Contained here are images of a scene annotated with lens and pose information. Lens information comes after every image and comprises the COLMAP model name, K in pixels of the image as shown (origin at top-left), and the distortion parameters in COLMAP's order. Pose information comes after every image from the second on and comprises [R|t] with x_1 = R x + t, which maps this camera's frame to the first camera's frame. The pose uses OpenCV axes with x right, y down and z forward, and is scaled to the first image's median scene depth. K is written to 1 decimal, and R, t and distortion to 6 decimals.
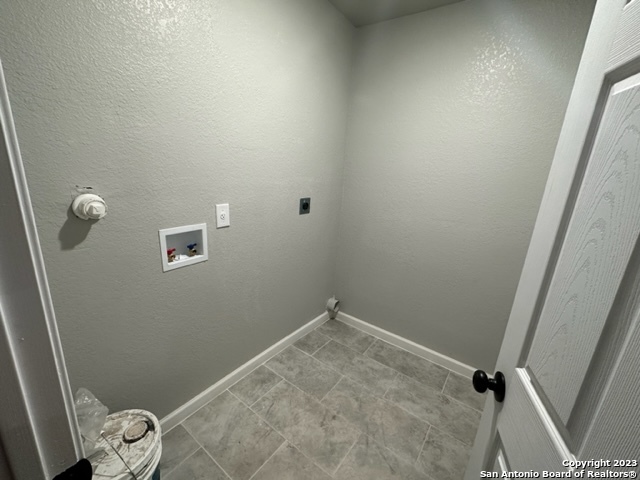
lens RADIAL K [[276.1, 0, 319.6], [0, 276.1, 240.7], [0, 0, 1]] dist [0.006656, -0.000838]
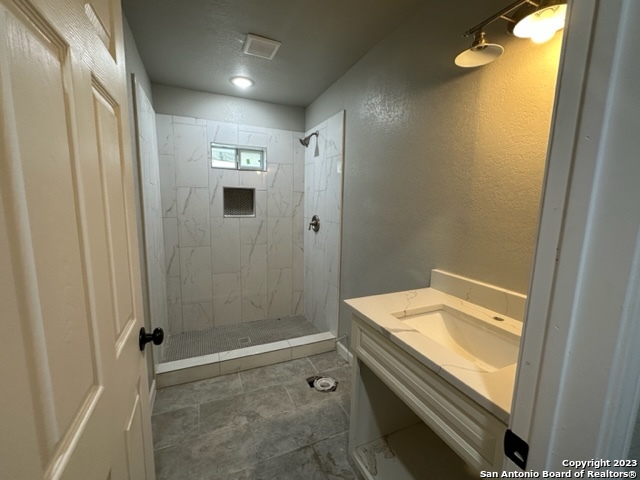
lens RADIAL K [[276.1, 0, 318.9], [0, 276.1, 245.8], [0, 0, 1]] dist [0.006656, -0.000838]
pose [[-0.478386, 0.088094, -0.873720, 0.941841], [-0.263371, 0.934760, 0.238451, -0.328411], [0.837725, 0.344184, -0.423975, 1.456335]]
